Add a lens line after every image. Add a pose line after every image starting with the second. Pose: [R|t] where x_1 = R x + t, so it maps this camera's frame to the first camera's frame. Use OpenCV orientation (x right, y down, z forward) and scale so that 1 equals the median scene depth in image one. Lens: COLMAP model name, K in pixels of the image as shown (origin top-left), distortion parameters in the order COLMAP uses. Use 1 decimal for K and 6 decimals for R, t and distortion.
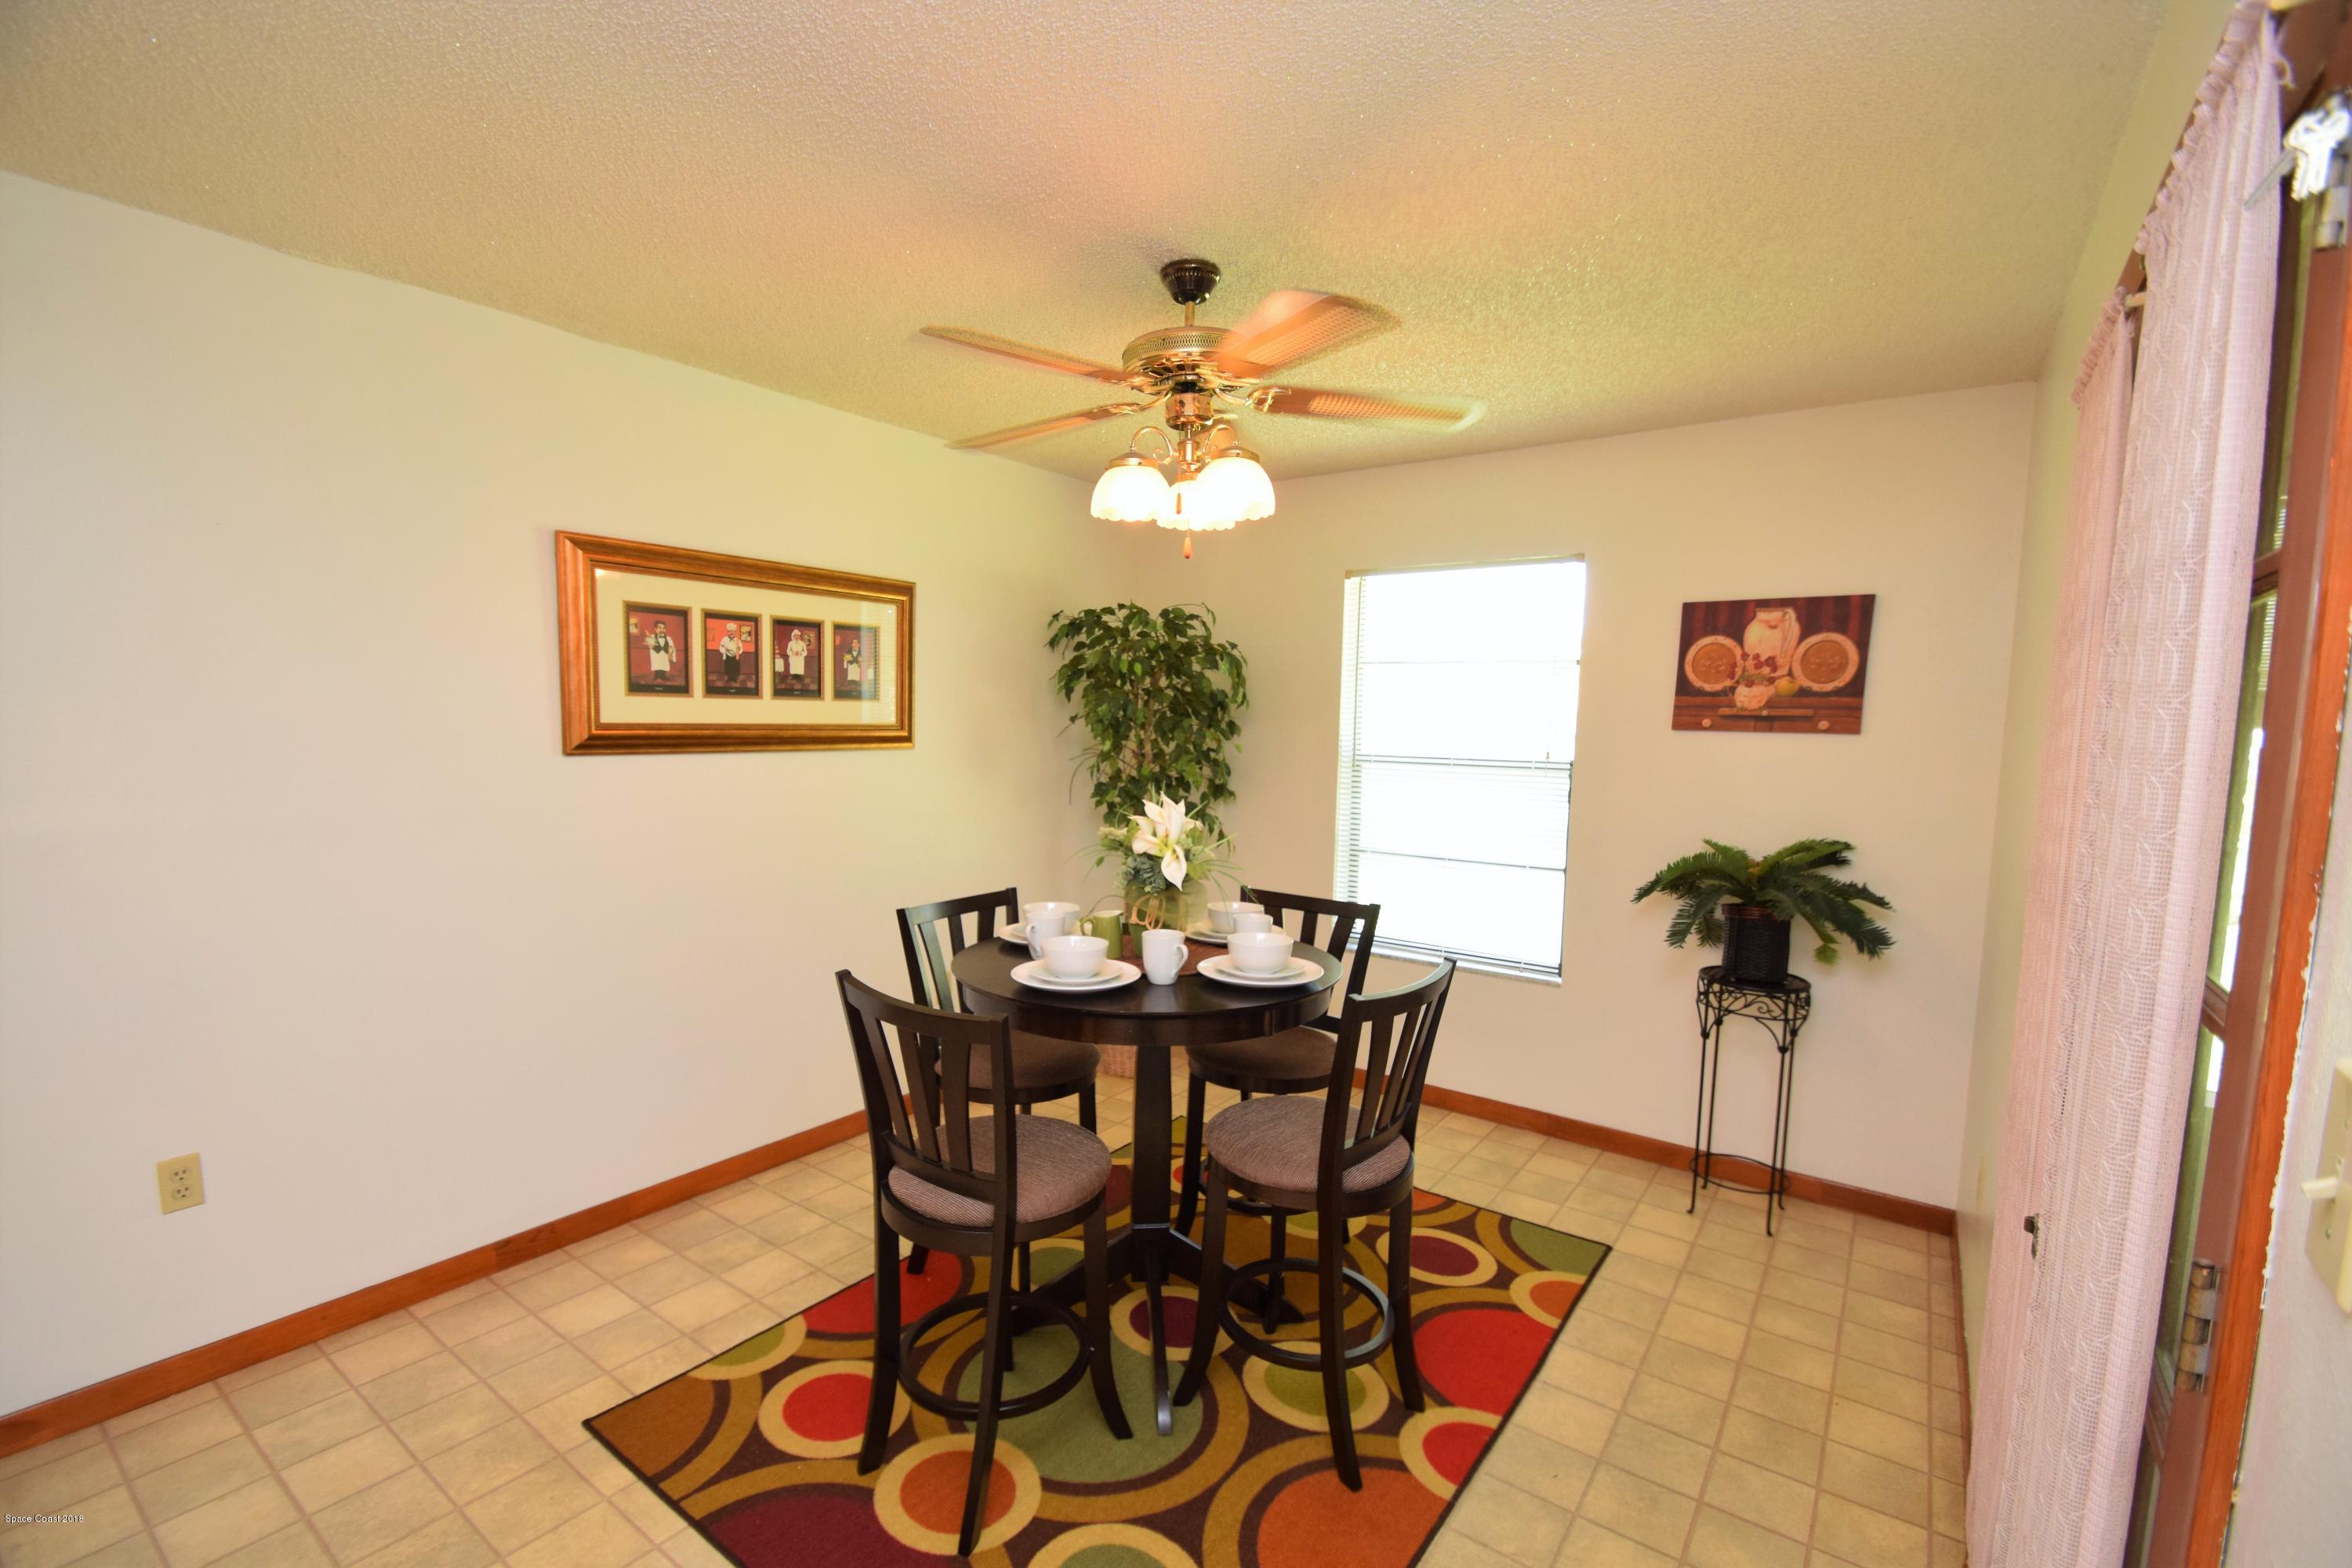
lens RADIAL K [[1031.0, 0, 1152.3], [0, 1031.0, 801.7], [0, 0, 1]] dist [0.000566, -0.007698]
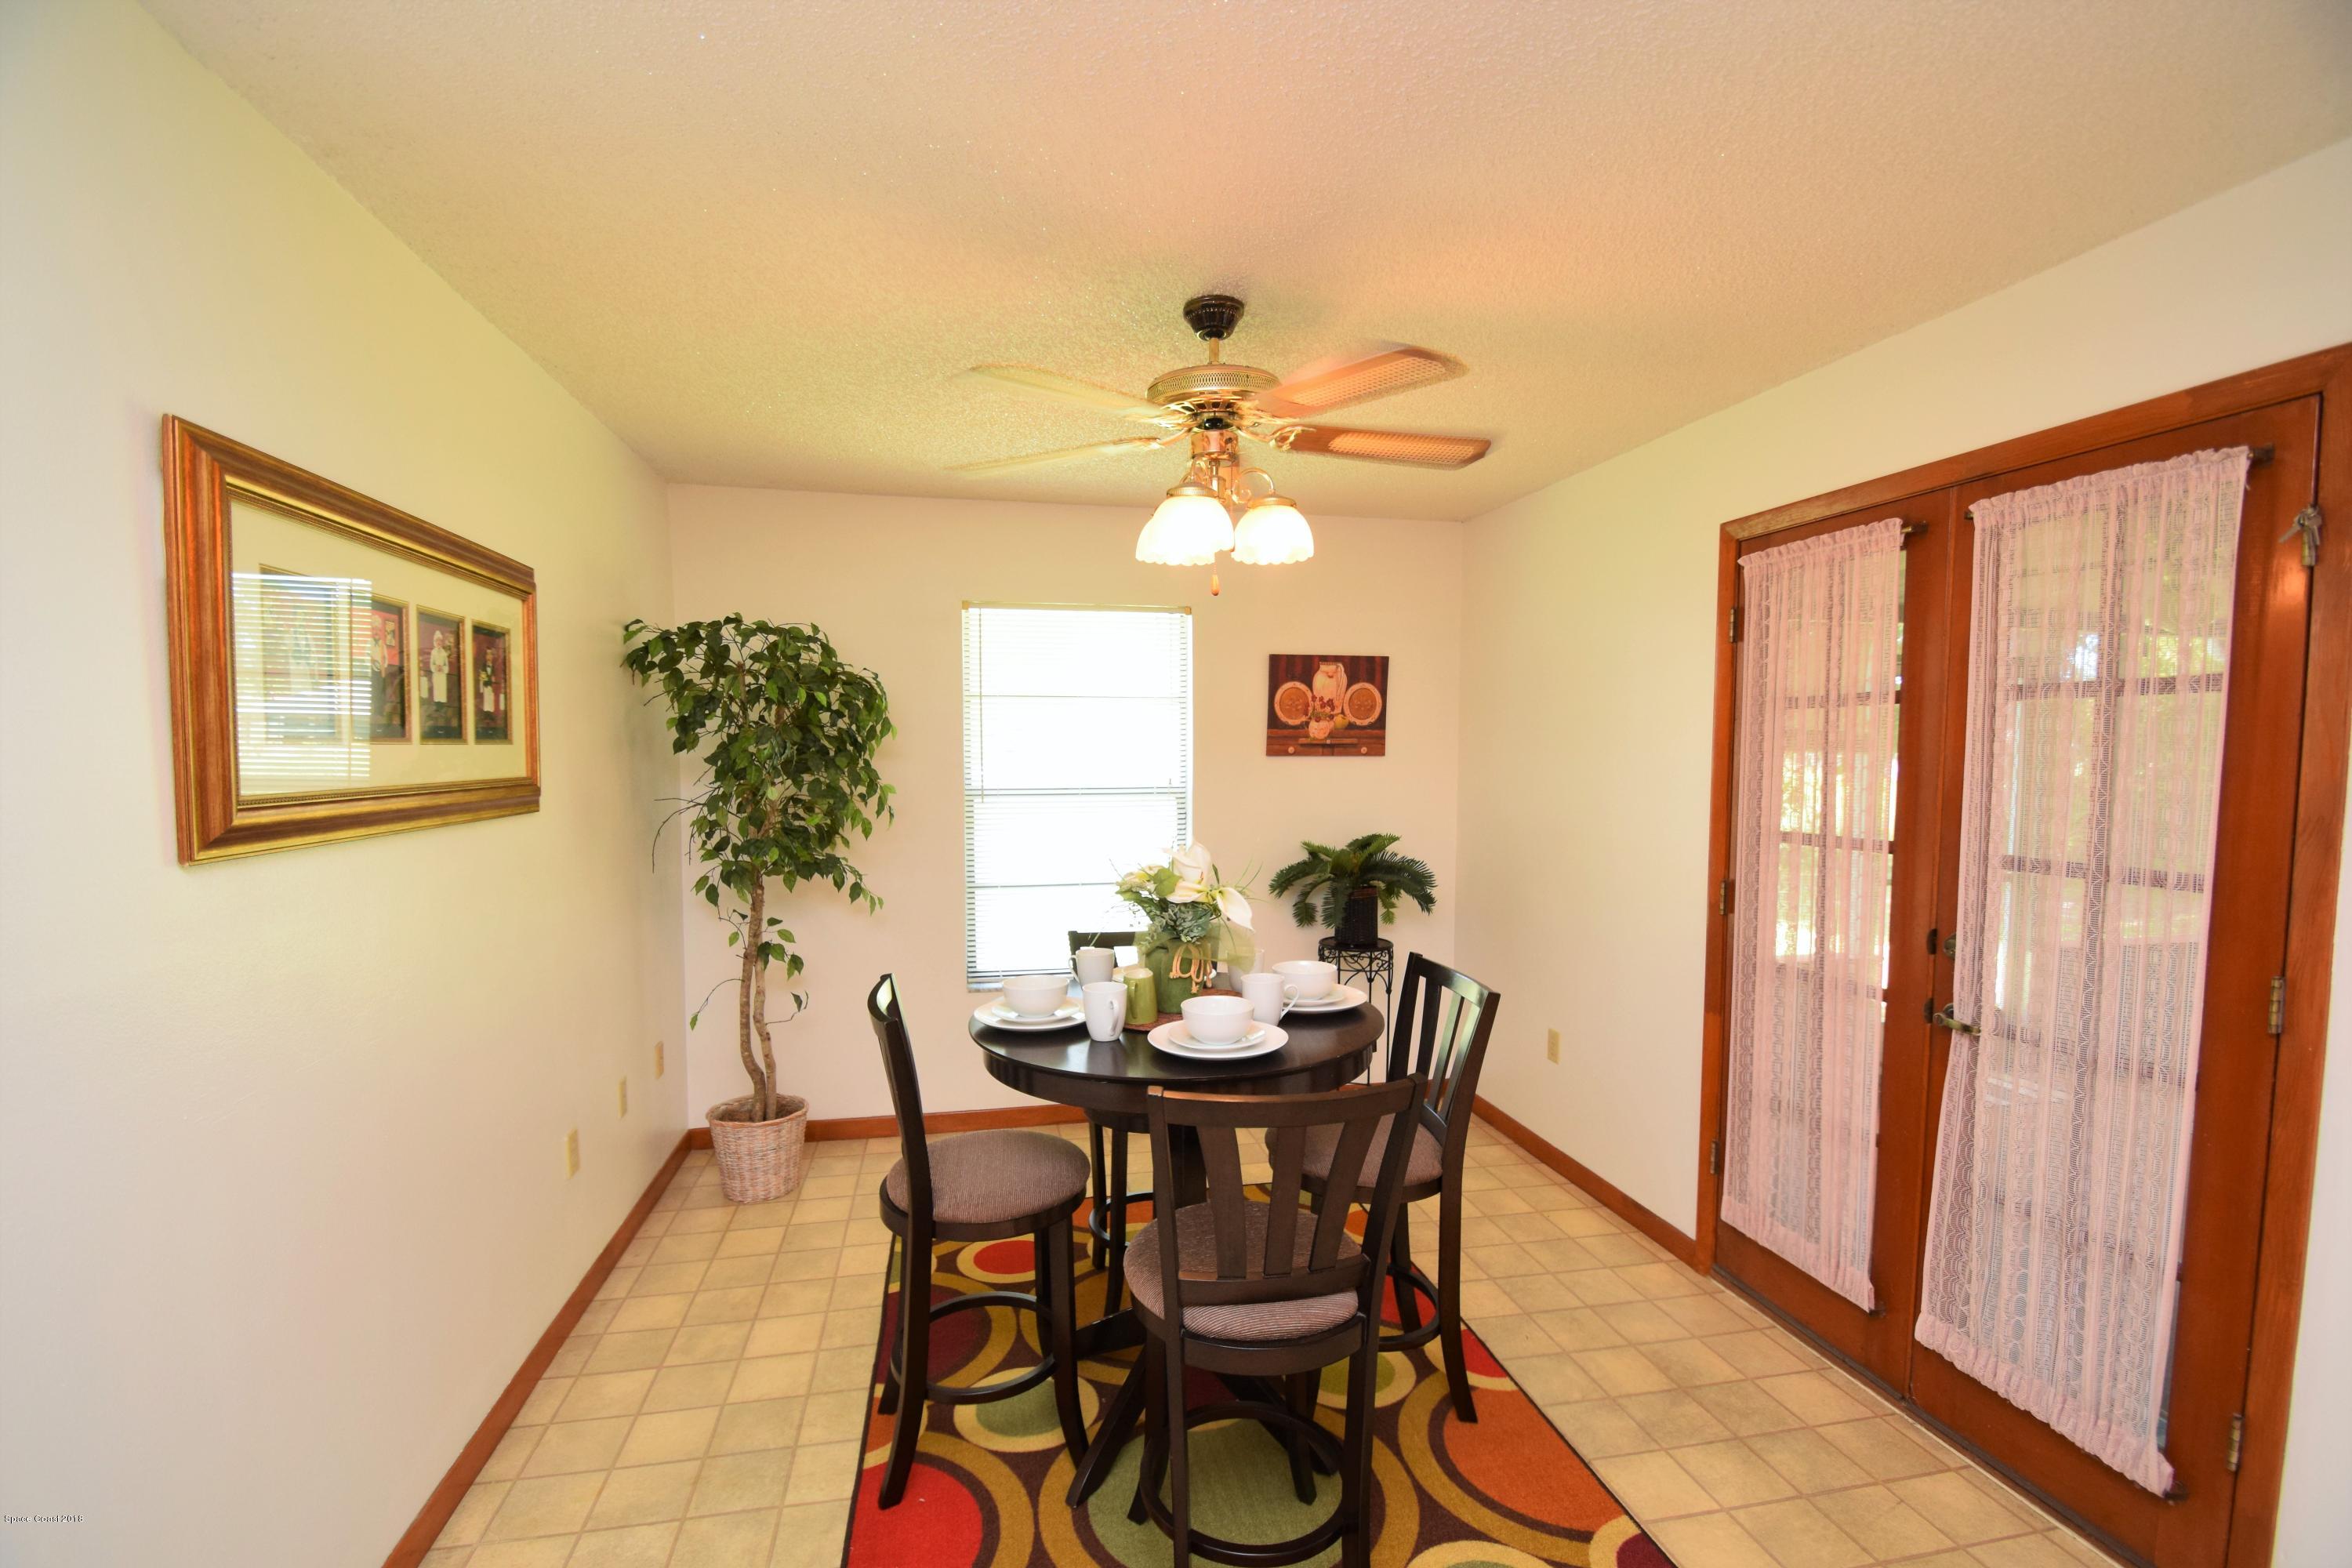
lens RADIAL K [[1031.0, 0, 1158.3], [0, 1031.0, 800.4], [0, 0, 1]] dist [0.000566, -0.007698]
pose [[0.672946, -0.056514, 0.737529, -0.529739], [0.075343, 0.997128, 0.007660, -0.038008], [-0.735844, 0.050412, 0.675272, 0.276654]]
